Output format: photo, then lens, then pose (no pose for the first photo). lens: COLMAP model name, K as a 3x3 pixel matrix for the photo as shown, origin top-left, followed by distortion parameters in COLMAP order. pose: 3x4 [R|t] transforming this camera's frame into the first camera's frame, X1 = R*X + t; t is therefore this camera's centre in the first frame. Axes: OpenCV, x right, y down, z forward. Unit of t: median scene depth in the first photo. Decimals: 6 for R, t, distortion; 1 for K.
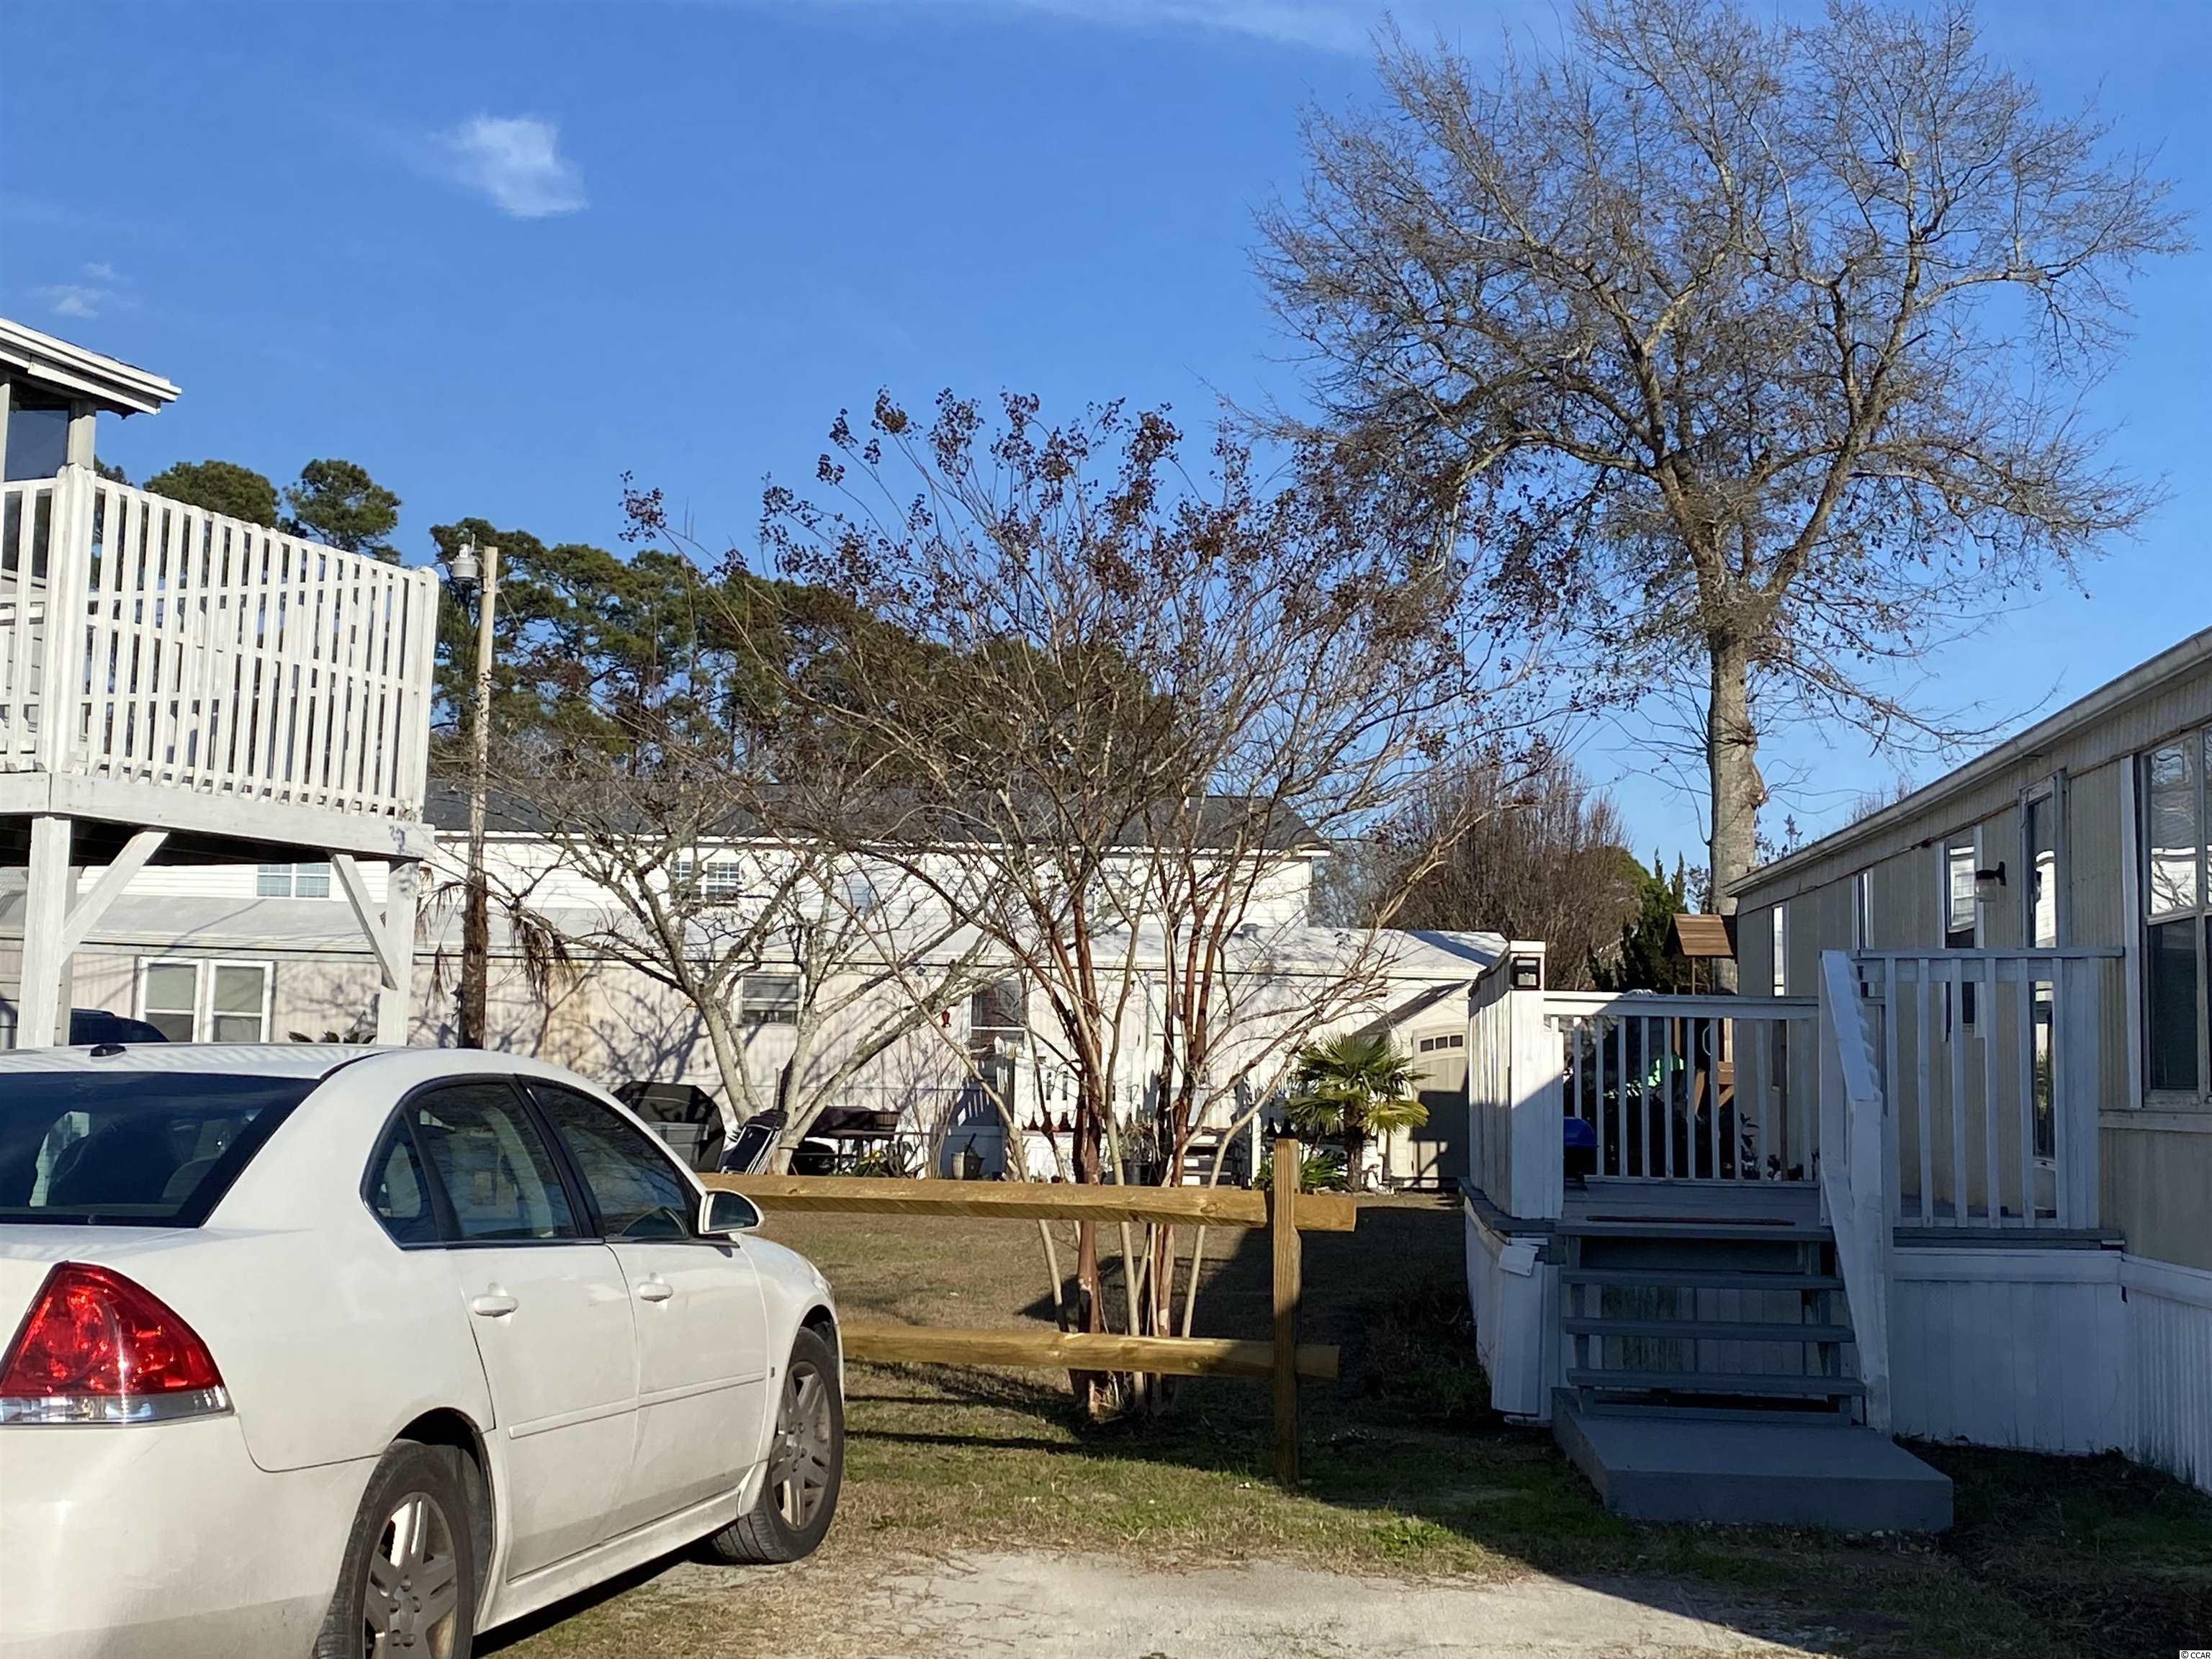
lens RADIAL K [[2988.9, 0, 1106.0], [0, 2988.9, 829.5], [0, 0, 1]] dist [0.001826, 0.035410]
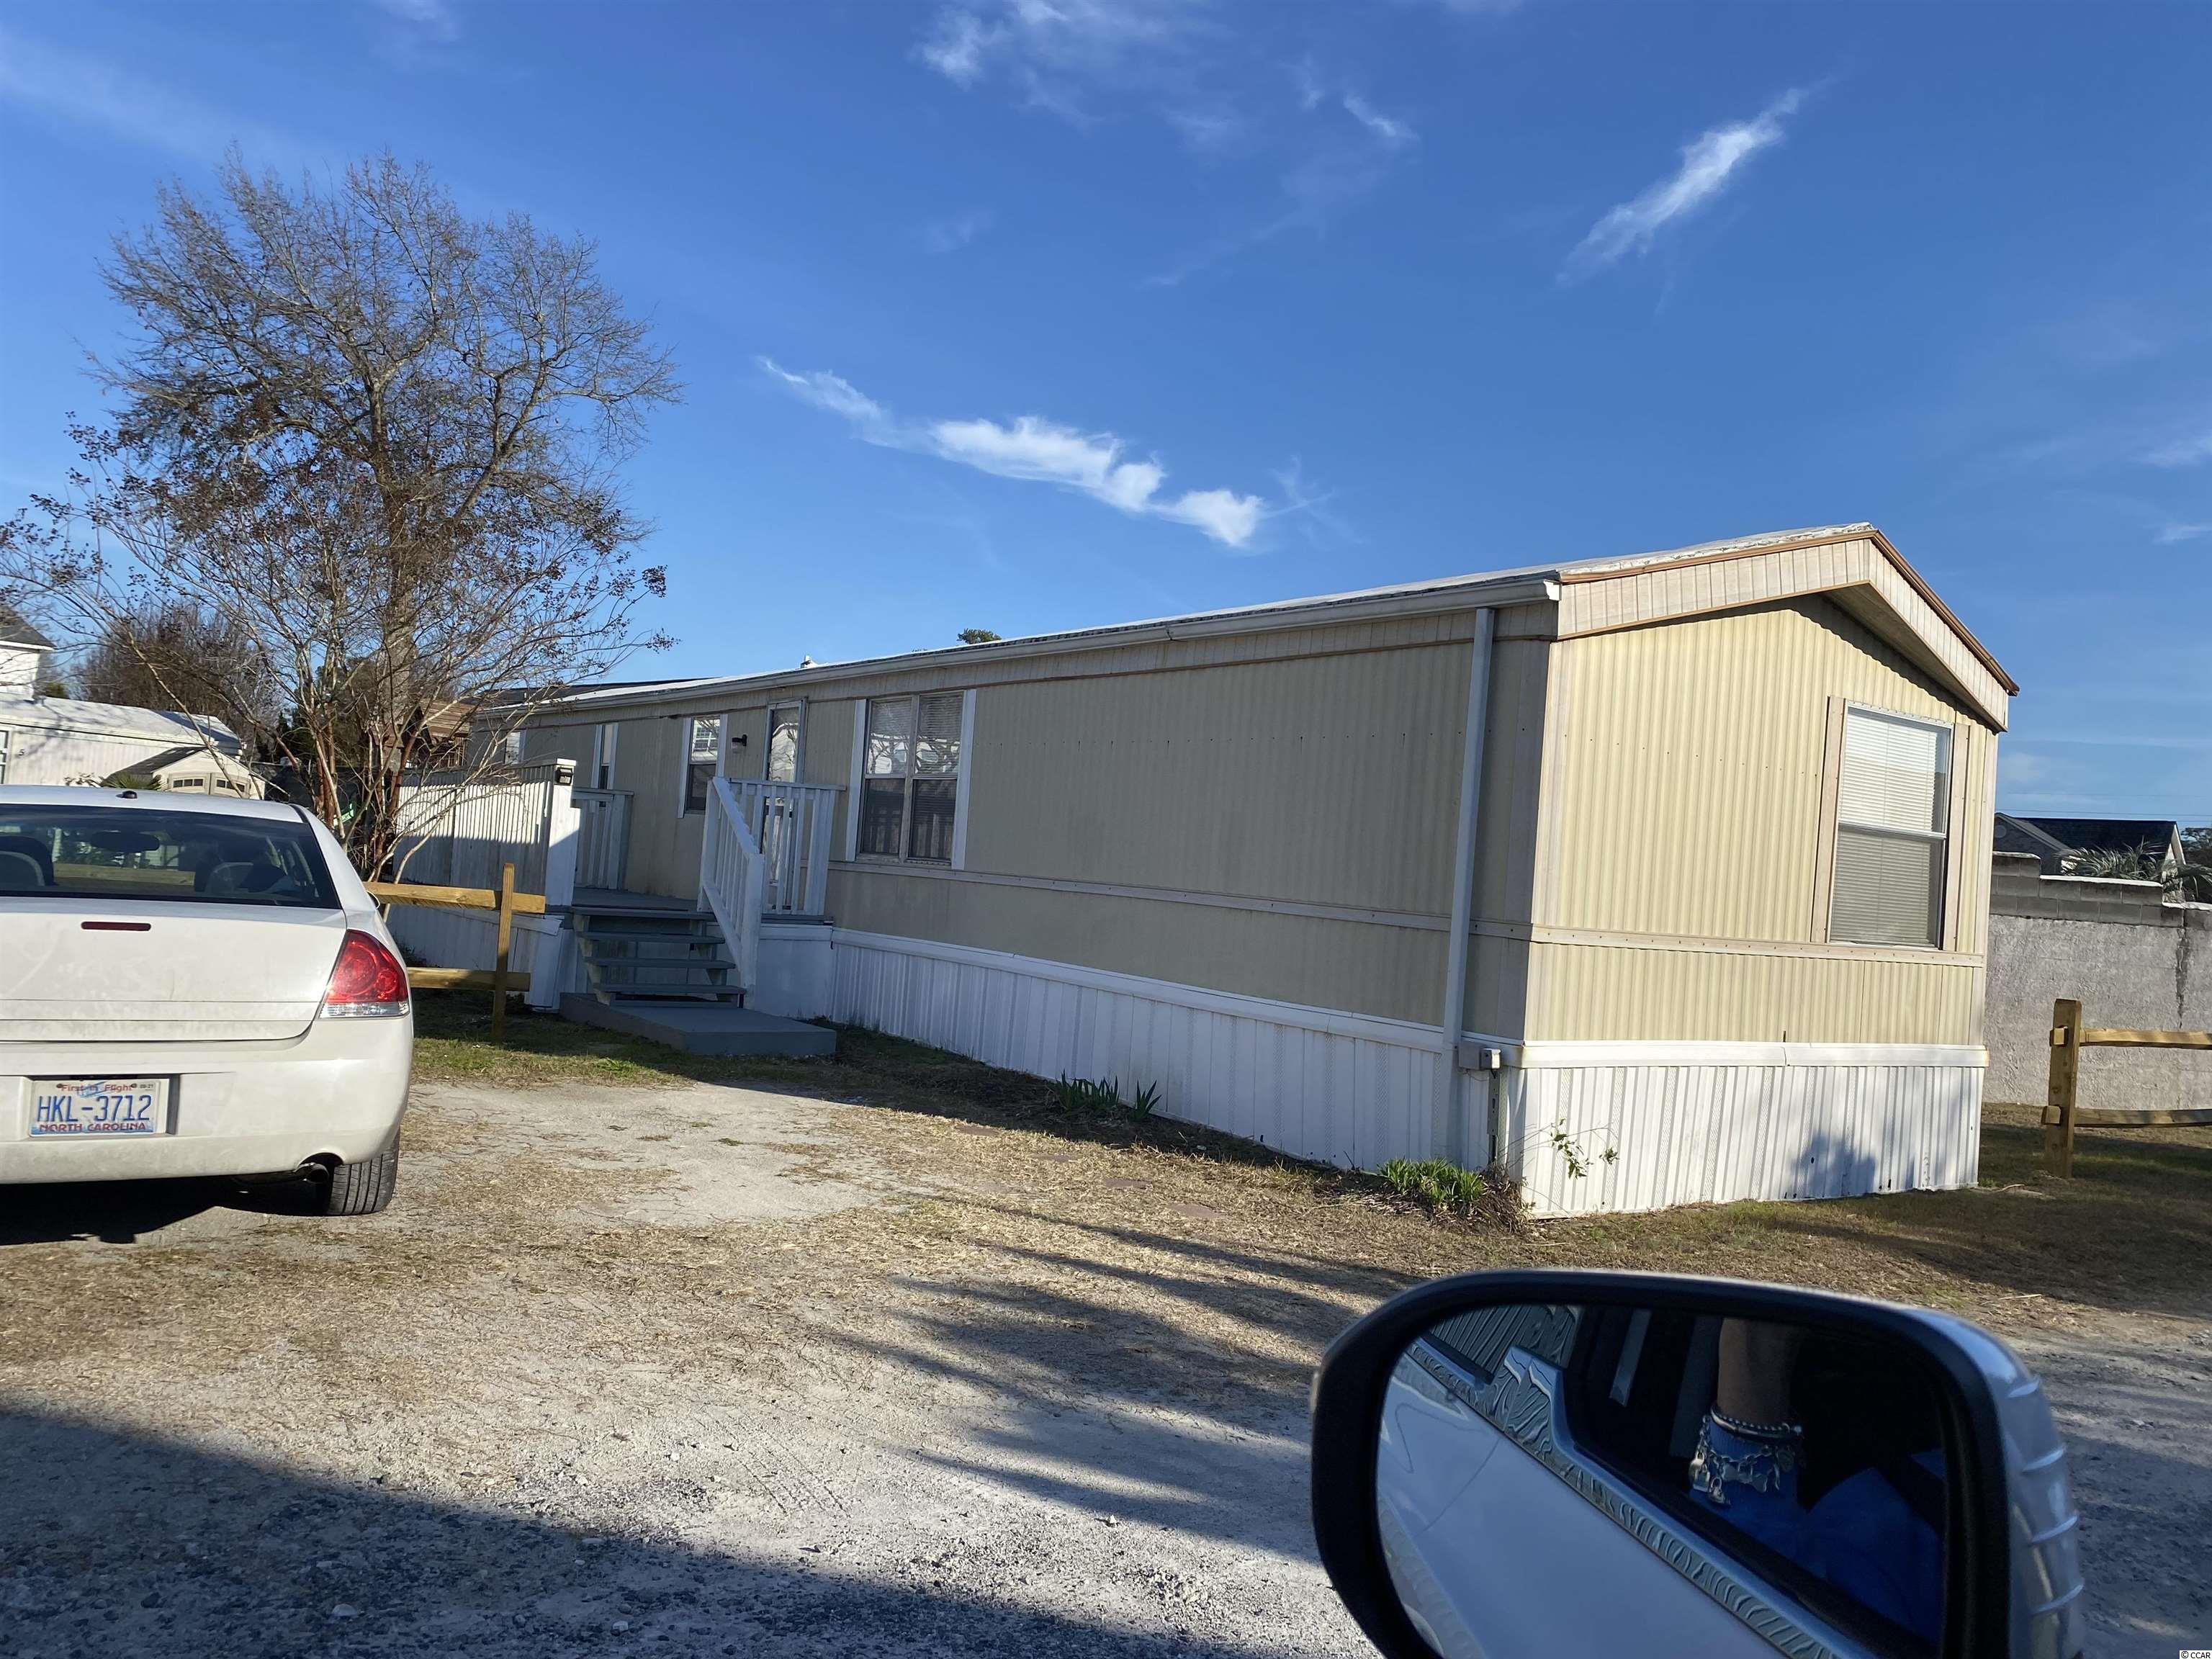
lens RADIAL K [[1691.9, 0, 1106.0], [0, 1691.9, 829.5], [0, 0, 1]] dist [-0.002061, -0.002213]
pose [[0.729577, 0.050459, 0.682034, -0.341270], [-0.113571, 0.992366, 0.048069, -0.009615], [-0.674402, -0.112529, 0.729739, -0.021010]]
